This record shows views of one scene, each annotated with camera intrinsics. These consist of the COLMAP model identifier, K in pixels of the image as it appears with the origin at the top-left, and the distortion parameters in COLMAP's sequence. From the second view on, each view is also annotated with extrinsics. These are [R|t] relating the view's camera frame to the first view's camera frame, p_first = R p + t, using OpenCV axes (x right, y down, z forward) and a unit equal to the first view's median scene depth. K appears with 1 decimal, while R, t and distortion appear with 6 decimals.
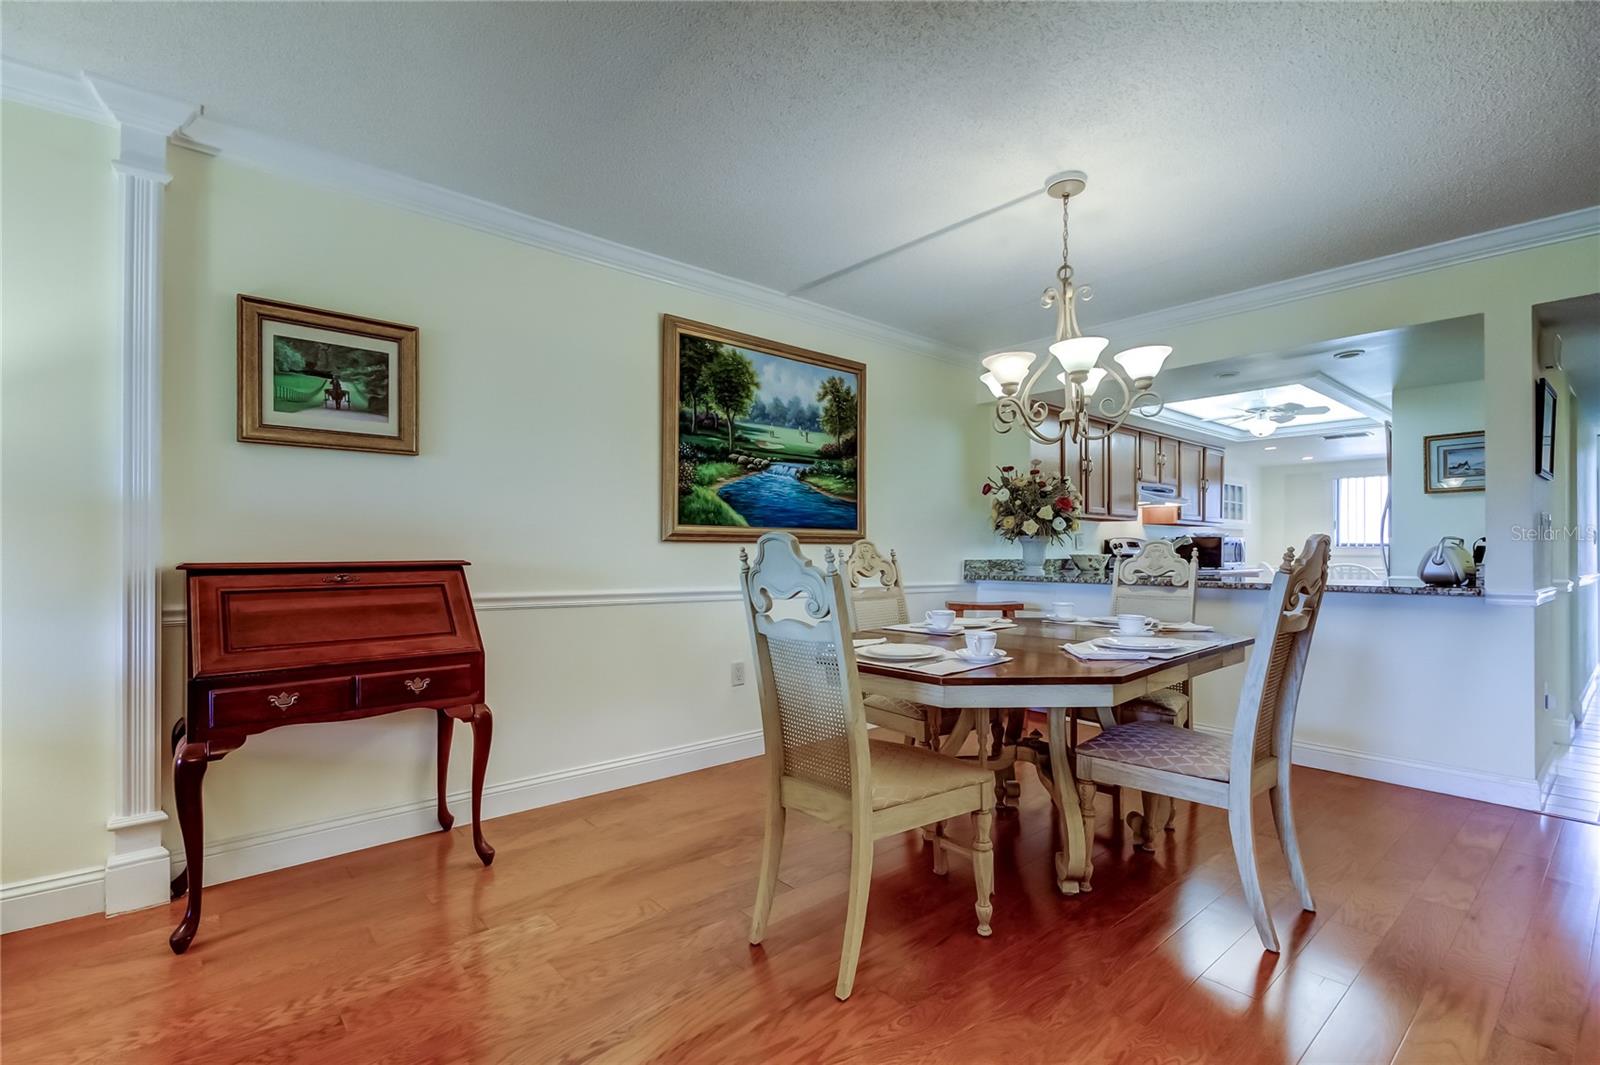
lens RADIAL K [[751.2, 0, 805.9], [0, 751.2, 544.4], [0, 0, 1]] dist [0.028609, -0.012326]
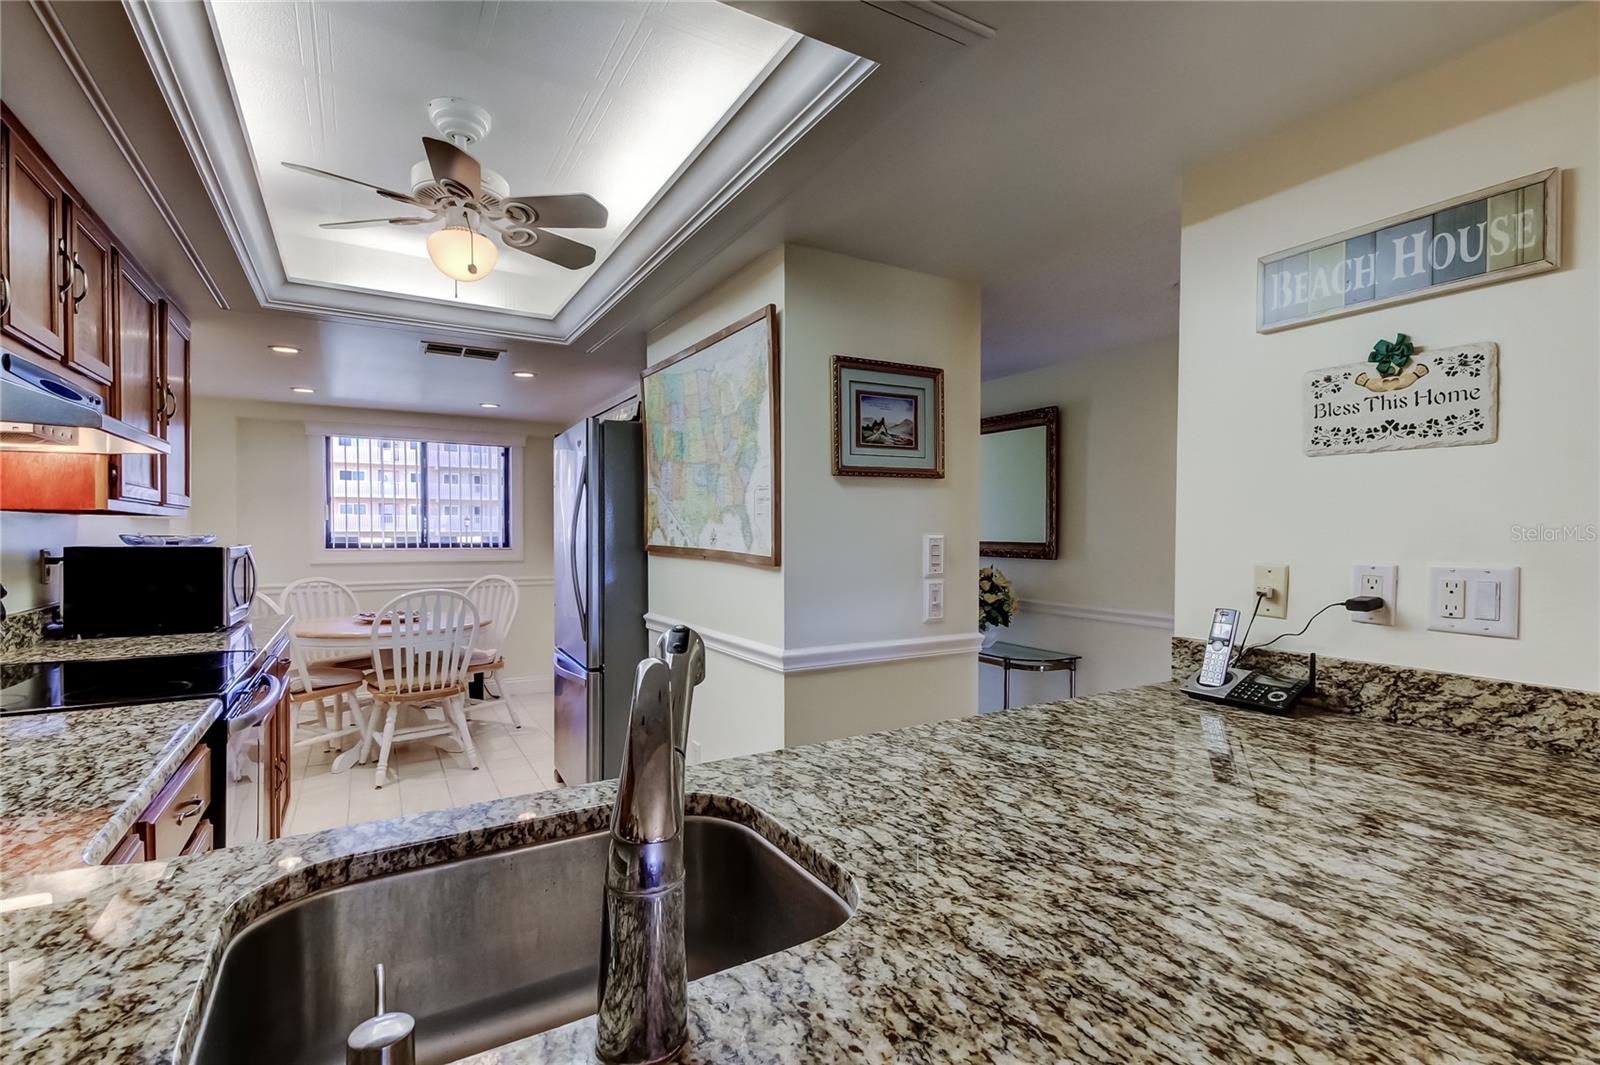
lens RADIAL K [[751.2, 0, 805.9], [0, 751.2, 544.4], [0, 0, 1]] dist [0.028609, -0.012326]
pose [[0.210963, -0.021263, 0.977263, 0.250336], [-0.010293, 0.999660, 0.023972, -0.024722], [-0.977440, -0.015116, 0.210672, 0.671956]]
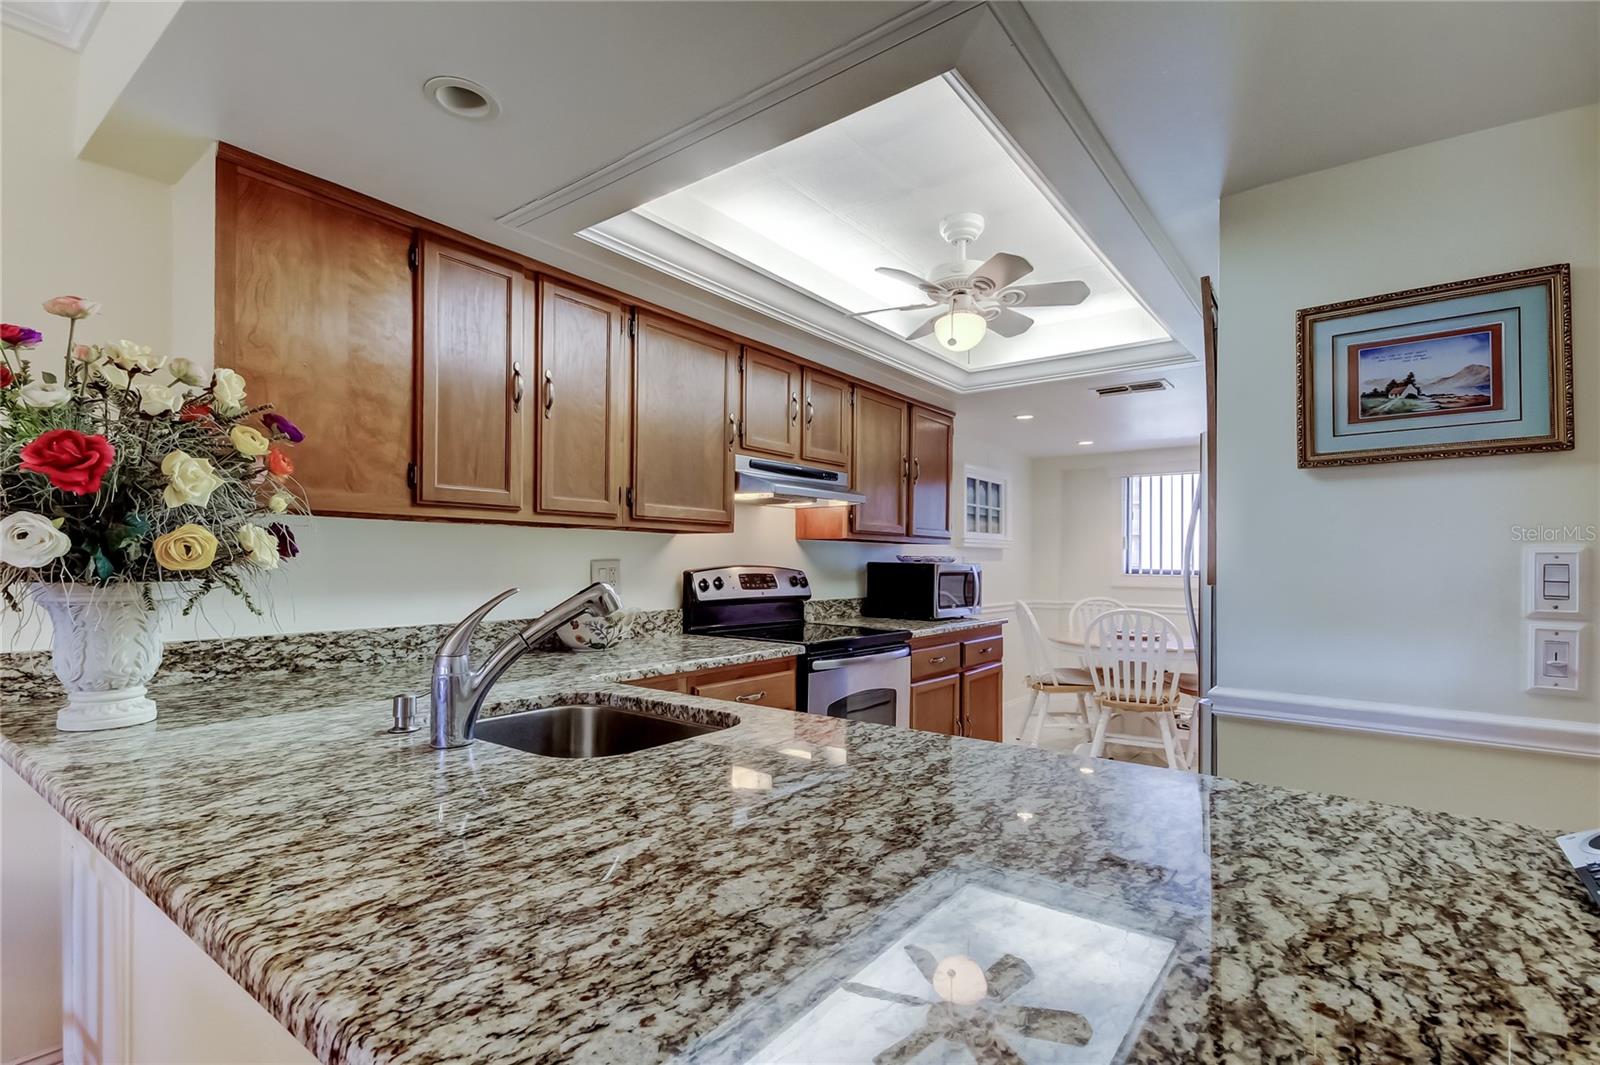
lens RADIAL K [[738.8, 0, 805.5], [0, 738.8, 549.8], [0, 0, 1]] dist [0.016103, 0.000403]
pose [[0.983026, 0.007570, 0.183309, 0.377717], [-0.006734, 0.999964, -0.005182, -0.017323], [-0.183341, 0.003860, 0.983042, 0.508135]]
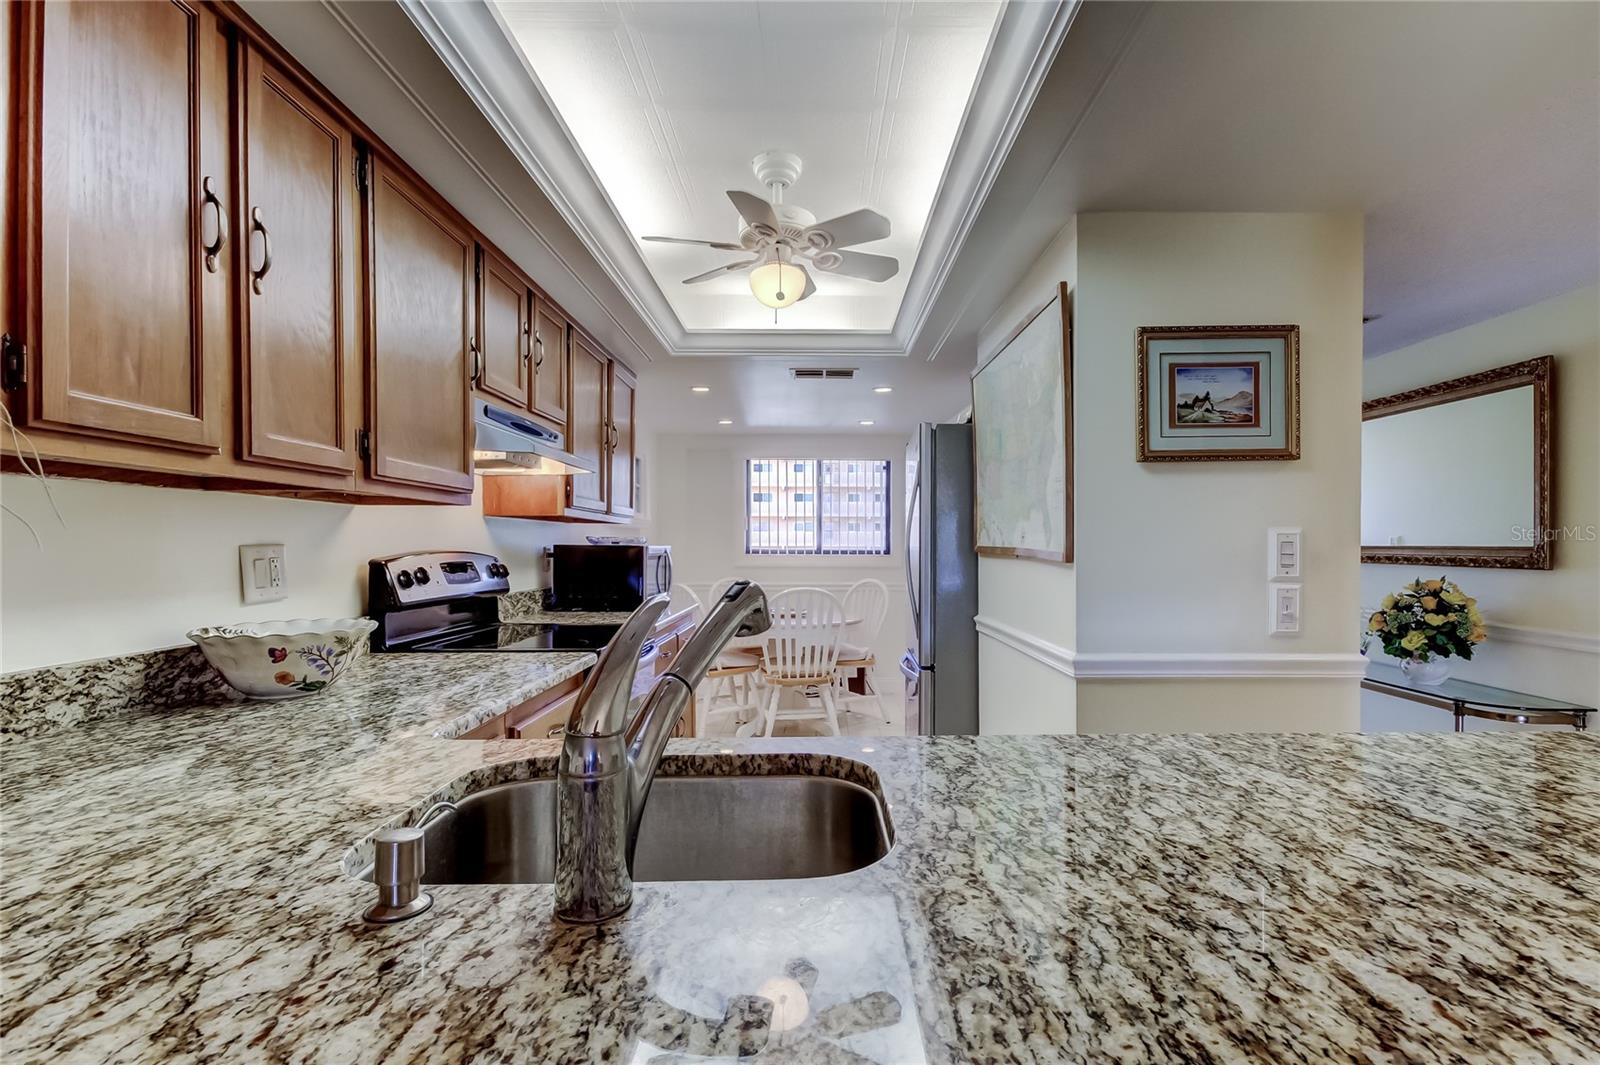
lens RADIAL K [[764.5, 0, 823.1], [0, 764.5, 547.2], [0, 0, 1]] dist [0.016815, -0.000323]
pose [[0.665084, -0.005797, 0.746746, 0.271922], [-0.005606, 0.999903, 0.012755, -0.016500], [-0.746748, -0.012669, 0.664987, 0.619352]]
